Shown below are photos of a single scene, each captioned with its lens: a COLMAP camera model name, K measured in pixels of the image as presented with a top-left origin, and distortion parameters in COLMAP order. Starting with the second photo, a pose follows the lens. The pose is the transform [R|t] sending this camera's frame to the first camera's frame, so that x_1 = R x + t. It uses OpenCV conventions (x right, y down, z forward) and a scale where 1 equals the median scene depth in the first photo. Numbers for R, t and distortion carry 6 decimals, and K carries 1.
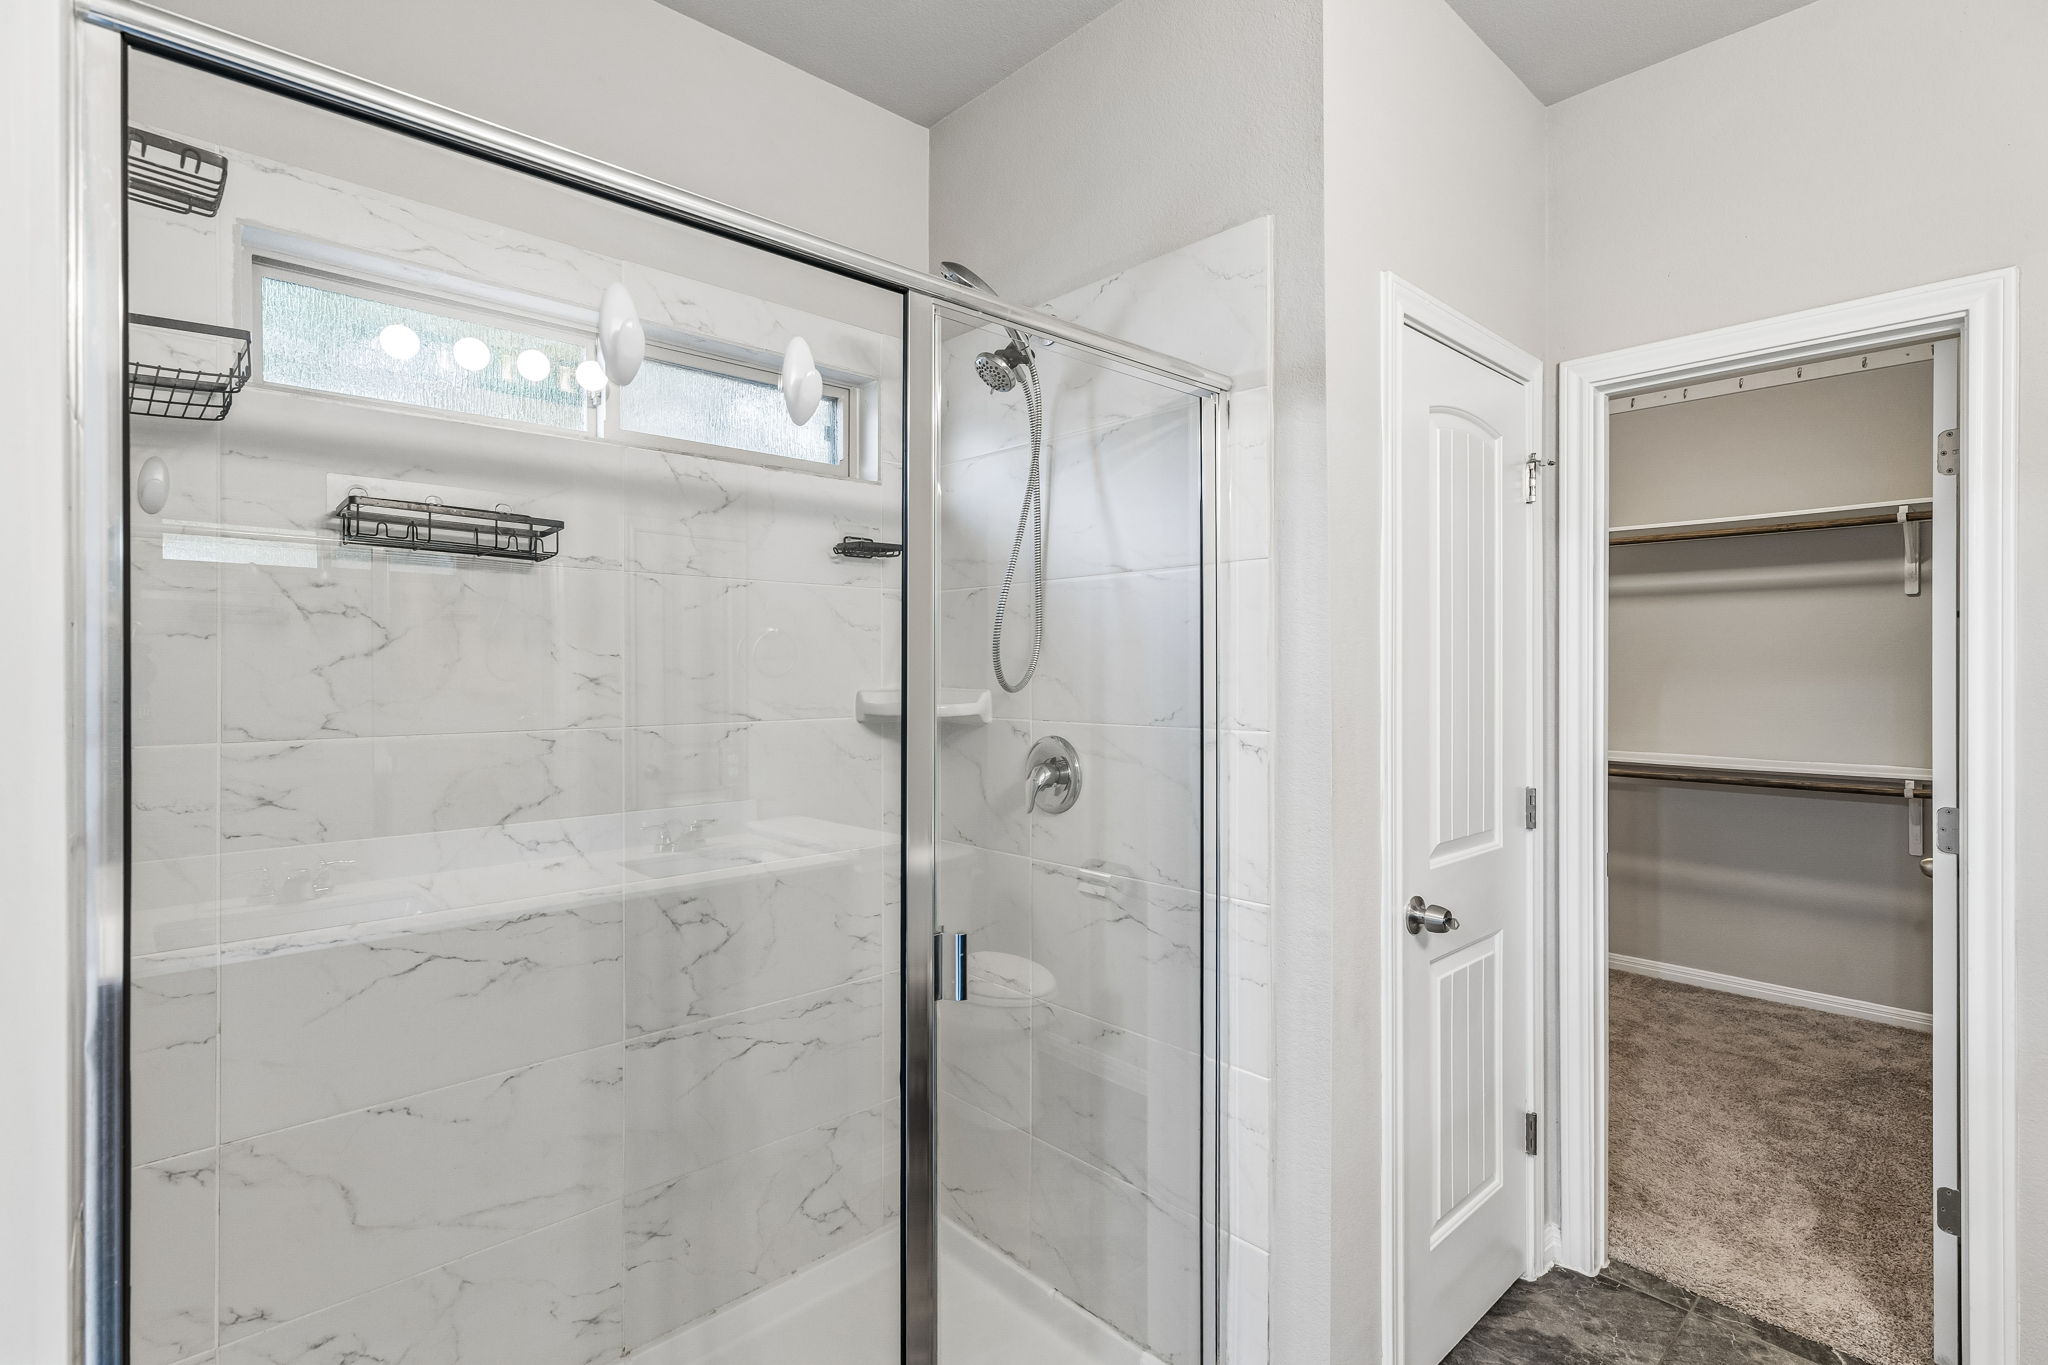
lens RADIAL K [[945.9, 0, 1021.8], [0, 945.9, 669.9], [0, 0, 1]] dist [0.003532, -0.000623]
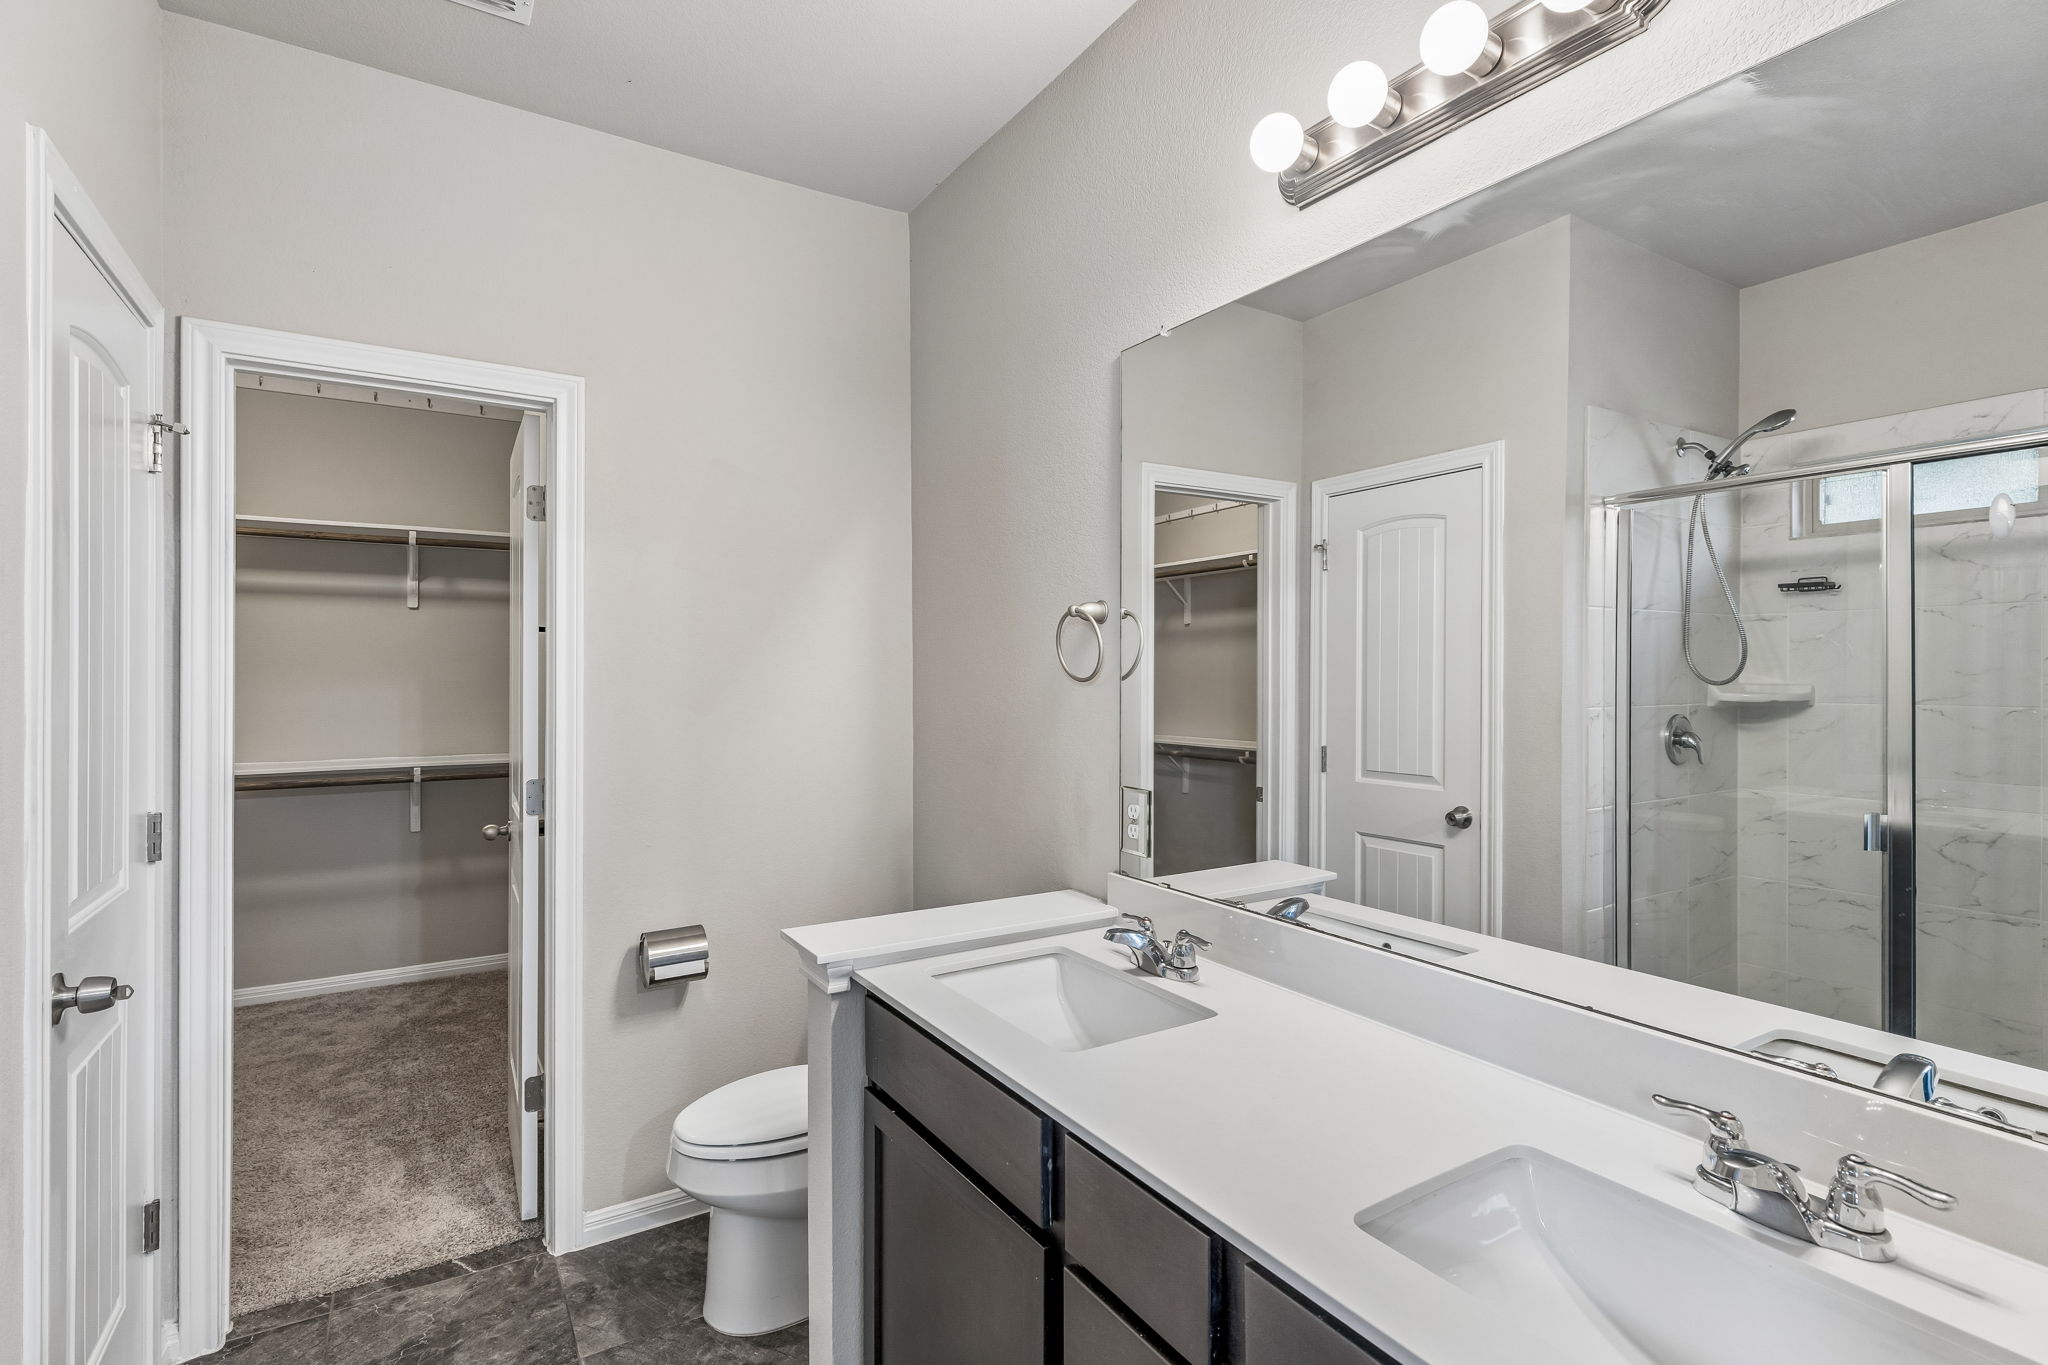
lens RADIAL K [[945.9, 0, 1020.2], [0, 945.9, 675.6], [0, 0, 1]] dist [0.003532, -0.000623]
pose [[0.218761, -0.002807, 0.975774, -0.103713], [0.000056, 0.999996, 0.002864, 0.000354], [-0.975778, -0.000572, 0.218760, 0.064240]]
